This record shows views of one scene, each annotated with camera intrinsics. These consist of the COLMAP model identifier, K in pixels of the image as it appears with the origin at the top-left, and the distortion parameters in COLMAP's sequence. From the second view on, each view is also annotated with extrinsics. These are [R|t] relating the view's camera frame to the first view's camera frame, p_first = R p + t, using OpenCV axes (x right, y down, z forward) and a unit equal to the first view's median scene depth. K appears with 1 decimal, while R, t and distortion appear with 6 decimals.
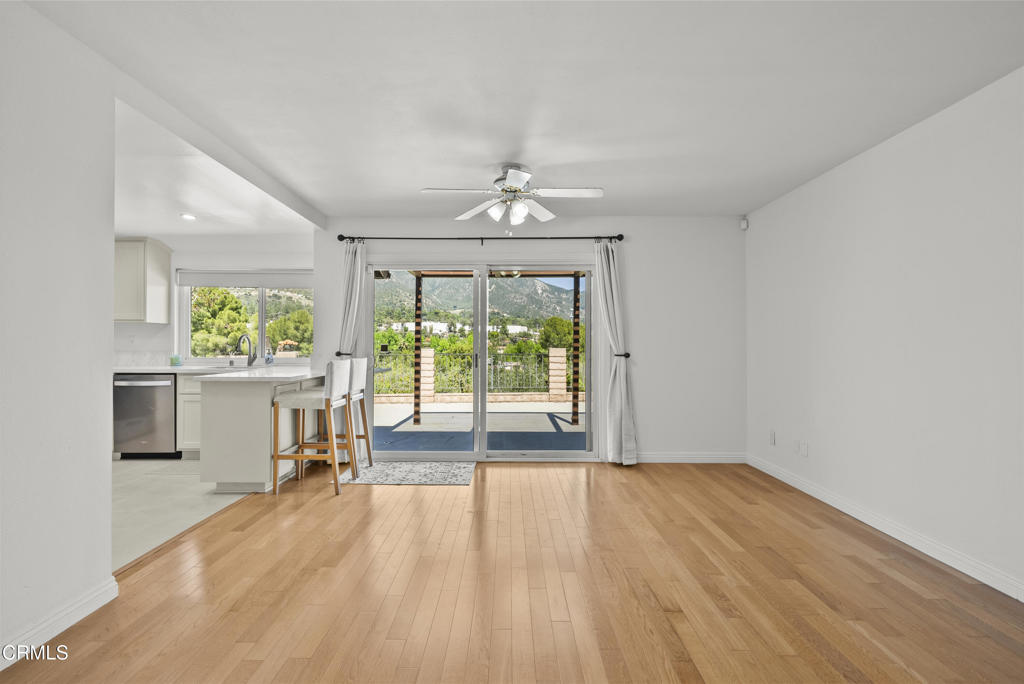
lens RADIAL K [[467.1, 0, 505.5], [0, 467.1, 341.3], [0, 0, 1]] dist [0.005008, -0.001901]
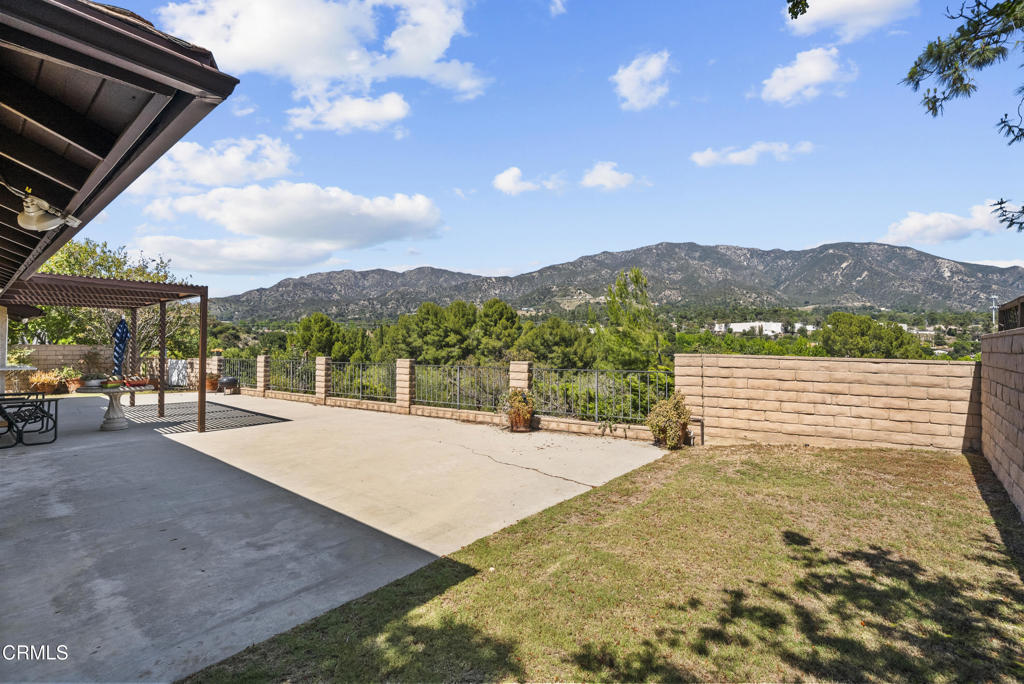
lens RADIAL K [[467.1, 0, 507.6], [0, 467.1, 339.9], [0, 0, 1]] dist [0.005008, -0.001901]
pose [[0.768128, -0.007238, -0.640256, 2.373438], [0.002220, 0.999960, -0.008642, -0.027600], [0.640293, 0.005217, 0.768113, 0.876255]]
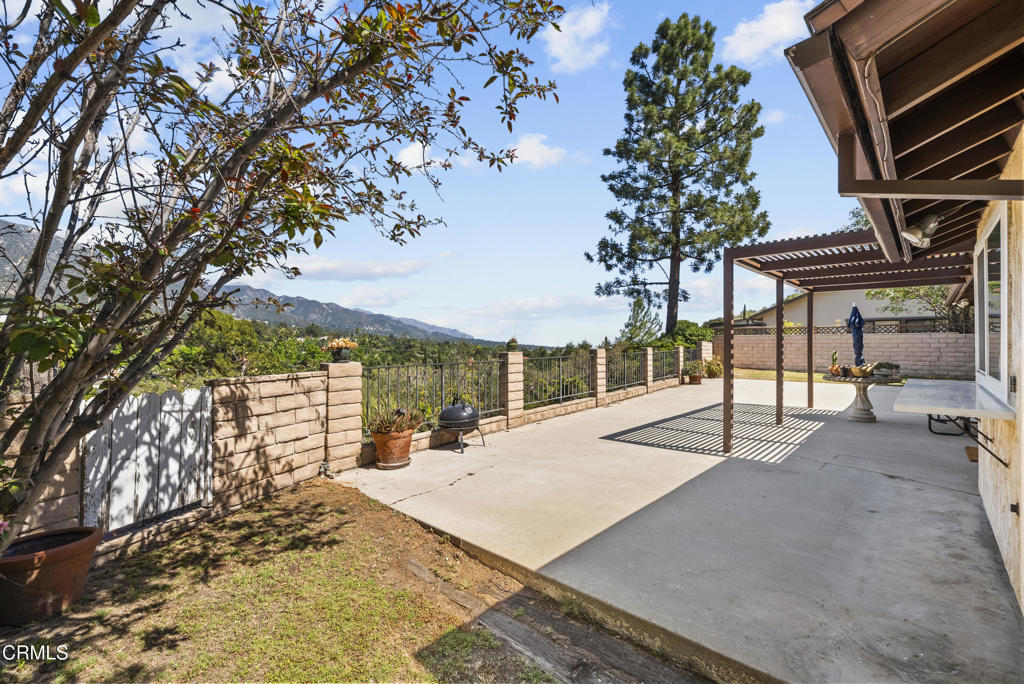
lens RADIAL K [[435.9, 0, 512.3], [0, 435.9, 344.8], [0, 0, 1]] dist [-0.001280, -0.000172]
pose [[0.678134, -0.006073, 0.734913, -1.296293], [-0.004466, 0.999913, 0.012384, -0.003569], [-0.734924, -0.011681, 0.678048, 1.113596]]
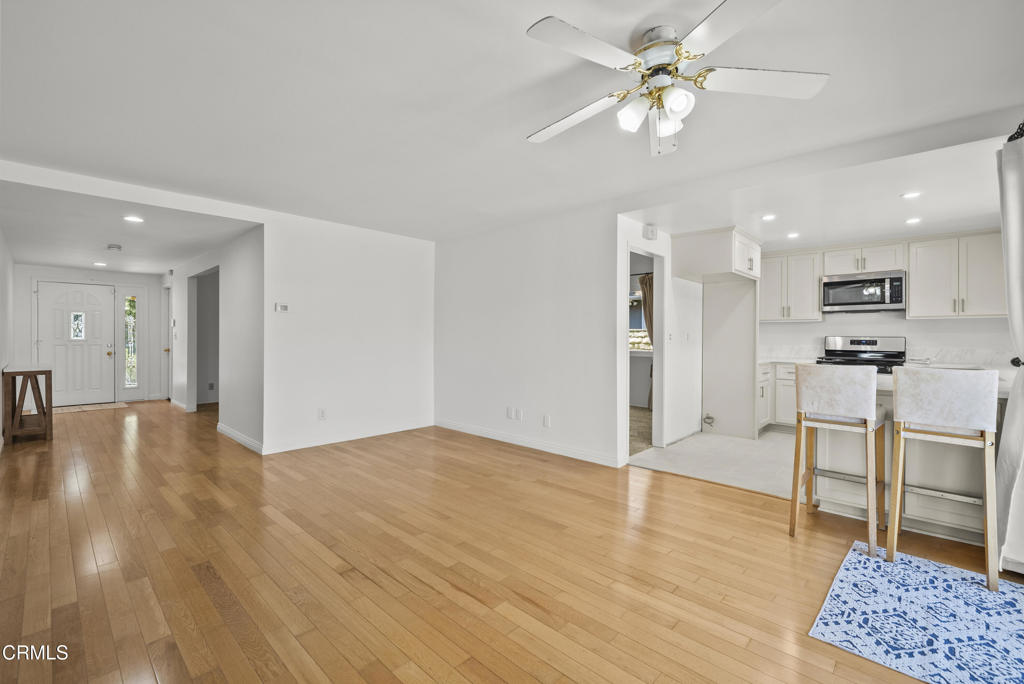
lens RADIAL K [[435.9, 0, 512.2], [0, 435.9, 338.4], [0, 0, 1]] dist [-0.001280, -0.000172]
pose [[-0.681220, 0.001397, -0.732077, 0.338858], [0.003104, 0.999995, -0.000980, -0.001098], [0.732072, -0.002940, -0.681221, 0.792914]]
